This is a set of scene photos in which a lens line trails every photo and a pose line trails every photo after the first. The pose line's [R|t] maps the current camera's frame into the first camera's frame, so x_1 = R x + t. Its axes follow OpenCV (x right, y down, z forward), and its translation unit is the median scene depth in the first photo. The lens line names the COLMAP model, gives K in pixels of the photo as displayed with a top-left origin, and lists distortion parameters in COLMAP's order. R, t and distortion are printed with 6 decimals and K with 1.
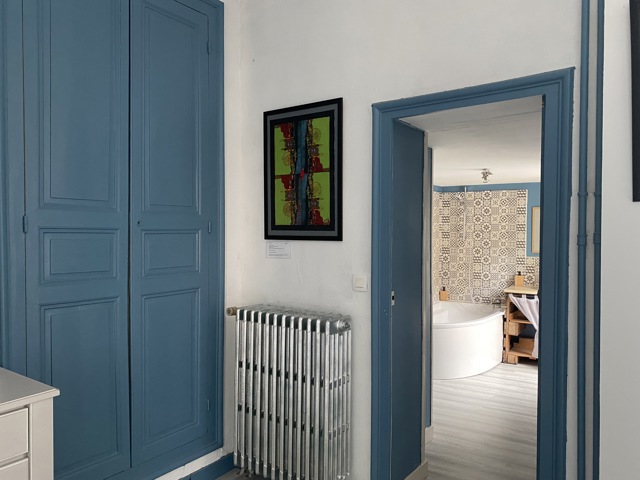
lens RADIAL K [[486.9, 0, 313.3], [0, 486.9, 241.3], [0, 0, 1]] dist [0.012733, -0.012082]
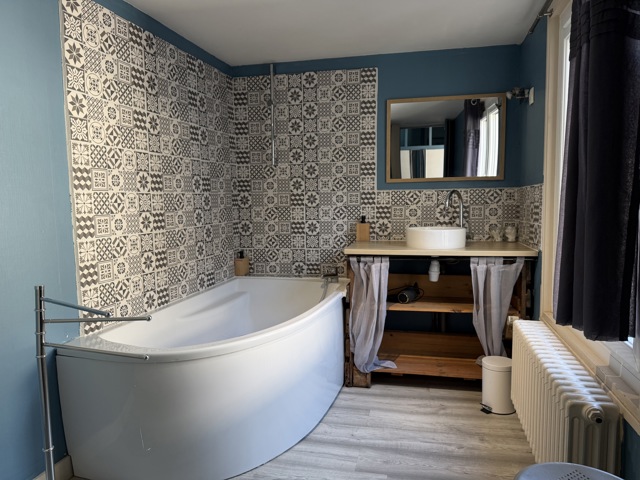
lens RADIAL K [[447.8, 0, 320.2], [0, 447.8, 240.4], [0, 0, 1]] dist [-0.000471, -0.000024]
pose [[0.939896, -0.048327, 0.338023, 0.186980], [0.027510, 0.997433, 0.066108, 0.052402], [-0.340350, -0.052836, 0.938813, 0.509537]]
